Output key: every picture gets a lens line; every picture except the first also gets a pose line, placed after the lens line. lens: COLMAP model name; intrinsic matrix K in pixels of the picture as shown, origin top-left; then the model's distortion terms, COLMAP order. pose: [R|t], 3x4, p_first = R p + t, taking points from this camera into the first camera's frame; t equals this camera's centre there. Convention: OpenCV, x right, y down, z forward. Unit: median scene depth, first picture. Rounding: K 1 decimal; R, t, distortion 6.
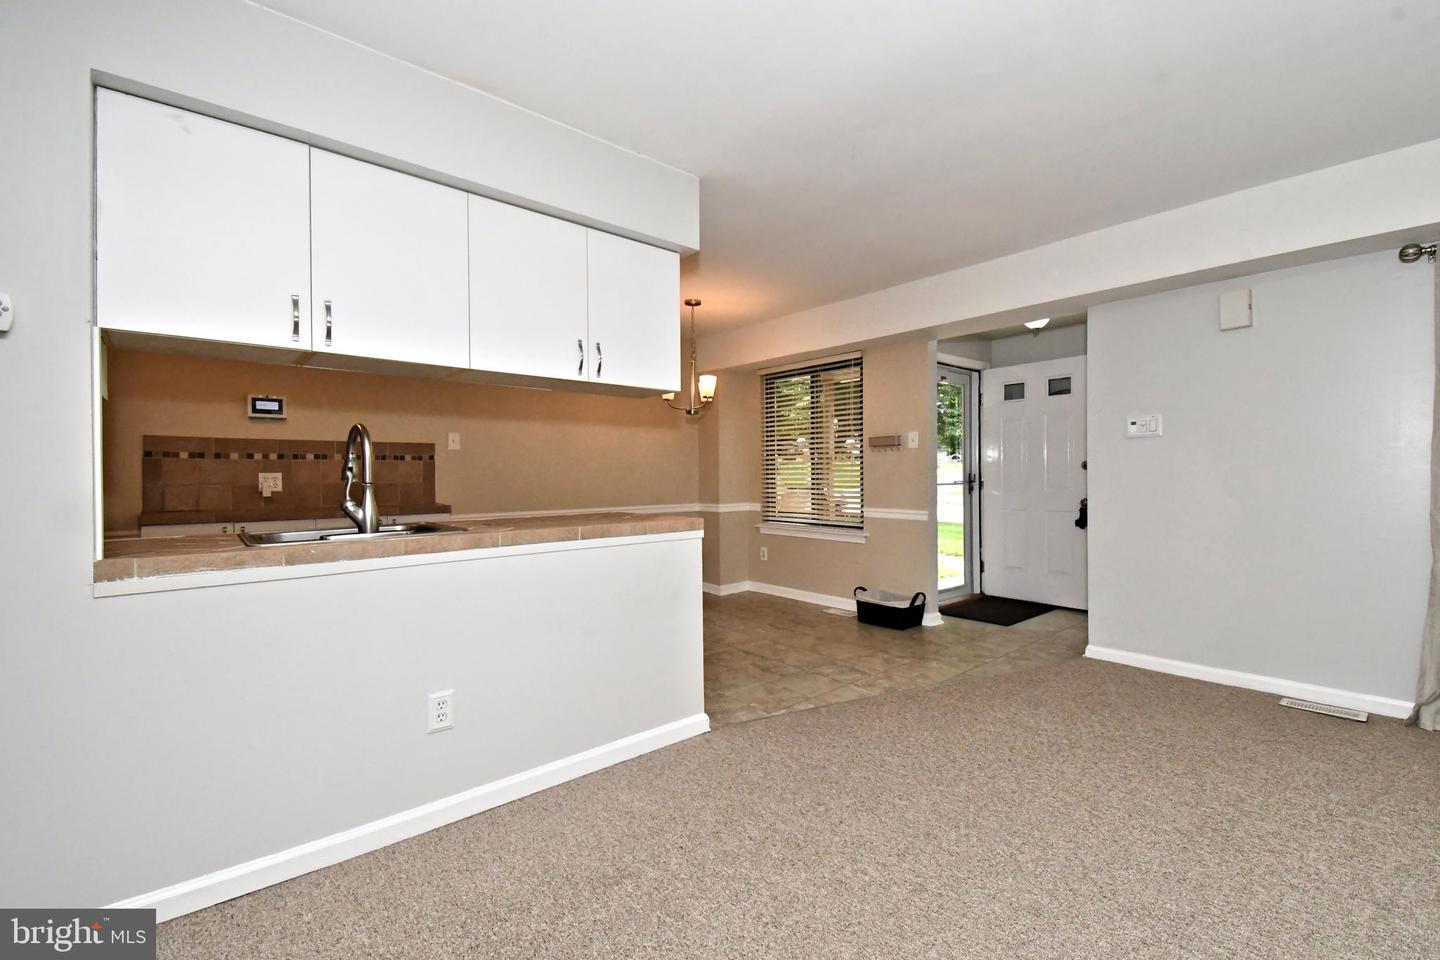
lens RADIAL K [[632.2, 0, 718.0], [0, 632.2, 481.4], [0, 0, 1]] dist [0.005999, -0.004394]
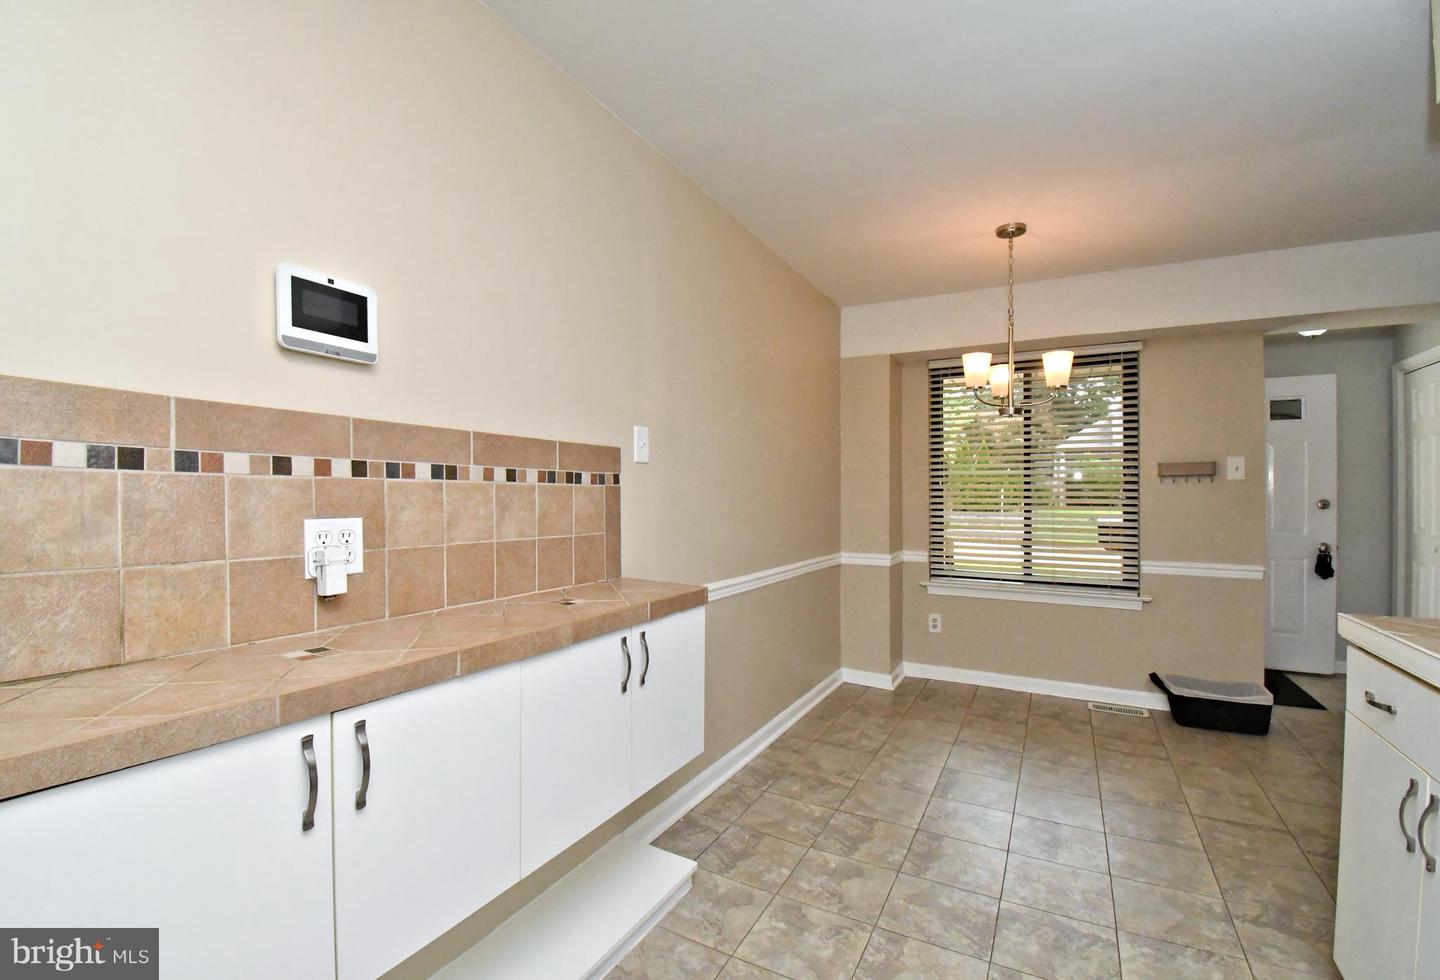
lens RADIAL K [[660.6, 0, 701.2], [0, 660.6, 502.1], [0, 0, 1]] dist [-0.021194, -0.004534]
pose [[0.936733, 0.009795, 0.349907, -0.585940], [-0.008717, 0.999951, -0.004655, -0.019923], [-0.349936, 0.001310, 0.936773, 0.561184]]
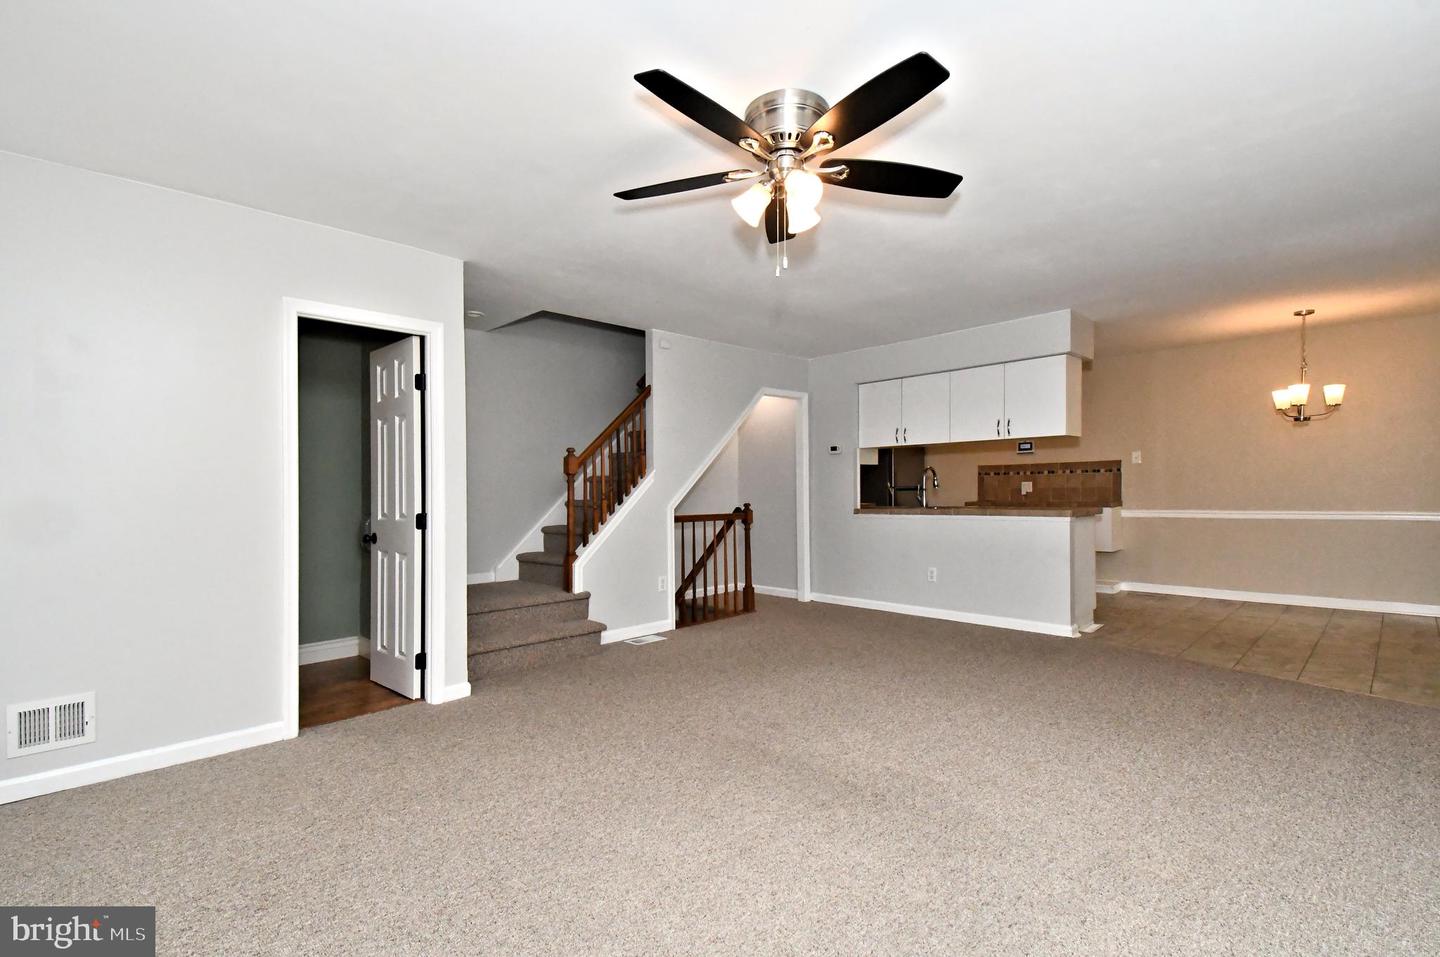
lens RADIAL K [[632.2, 0, 715.2], [0, 632.2, 493.0], [0, 0, 1]] dist [0.005999, -0.004394]
pose [[0.037715, 0.011871, -0.999218, 1.042538], [0.010771, 0.999867, 0.012286, -0.012018], [0.999230, -0.011226, 0.037582, -0.004497]]
